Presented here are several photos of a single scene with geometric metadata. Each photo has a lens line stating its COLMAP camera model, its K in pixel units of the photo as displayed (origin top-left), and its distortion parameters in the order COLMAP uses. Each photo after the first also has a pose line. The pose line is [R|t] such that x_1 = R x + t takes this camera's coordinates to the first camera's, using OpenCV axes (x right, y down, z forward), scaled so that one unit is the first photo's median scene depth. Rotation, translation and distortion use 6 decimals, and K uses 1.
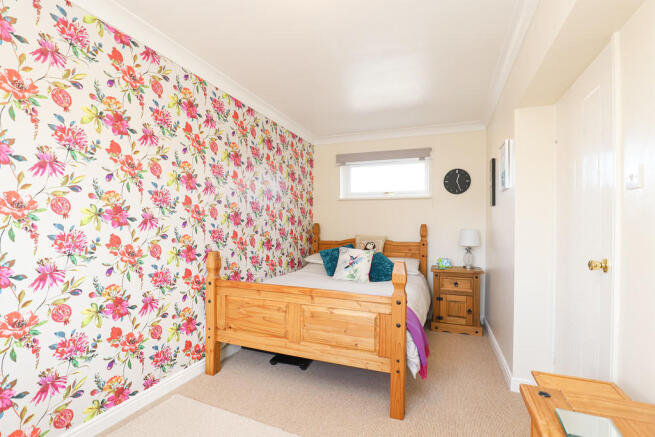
lens RADIAL K [[309.2, 0, 334.6], [0, 309.2, 223.2], [0, 0, 1]] dist [-0.017595, -0.000290]
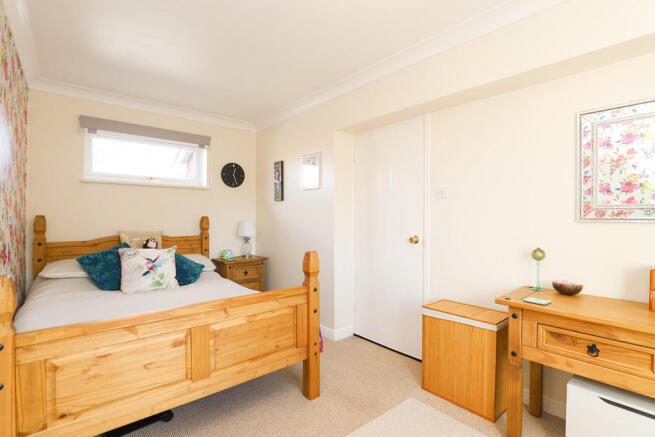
lens RADIAL K [[303.2, 0, 327.5], [0, 303.2, 218.5], [0, 0, 1]] dist [-0.001258, -0.000135]
pose [[0.499444, -0.010378, 0.866284, -0.339523], [-0.002258, 0.999909, 0.013280, -0.003434], [-0.866343, -0.008589, 0.499375, 0.215895]]
